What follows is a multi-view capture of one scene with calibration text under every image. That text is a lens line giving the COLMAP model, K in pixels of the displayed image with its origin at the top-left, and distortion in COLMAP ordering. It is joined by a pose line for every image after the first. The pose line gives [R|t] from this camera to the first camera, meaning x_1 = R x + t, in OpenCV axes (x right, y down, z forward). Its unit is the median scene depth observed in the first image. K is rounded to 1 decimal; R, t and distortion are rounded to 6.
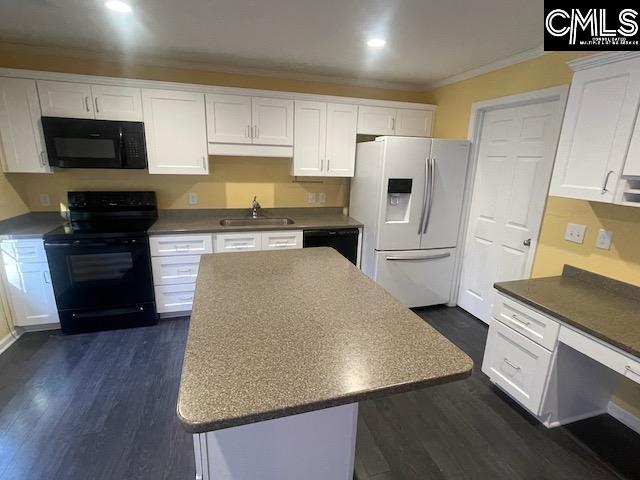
lens RADIAL K [[319.6, 0, 318.7], [0, 319.6, 240.8], [0, 0, 1]] dist [-0.006653, -0.000984]
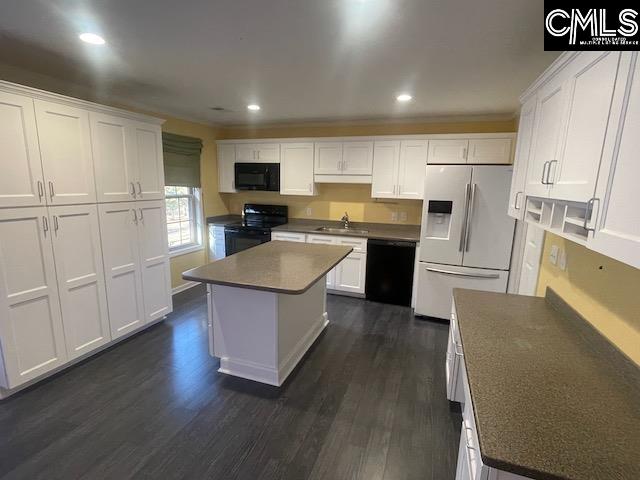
lens RADIAL K [[319.6, 0, 320.0], [0, 319.6, 240.9], [0, 0, 1]] dist [-0.006653, -0.000984]
pose [[0.811696, 0.094579, -0.576372, 0.552794], [-0.142218, 0.989107, -0.037978, 0.052889], [0.566502, 0.112797, 0.816304, -0.169697]]
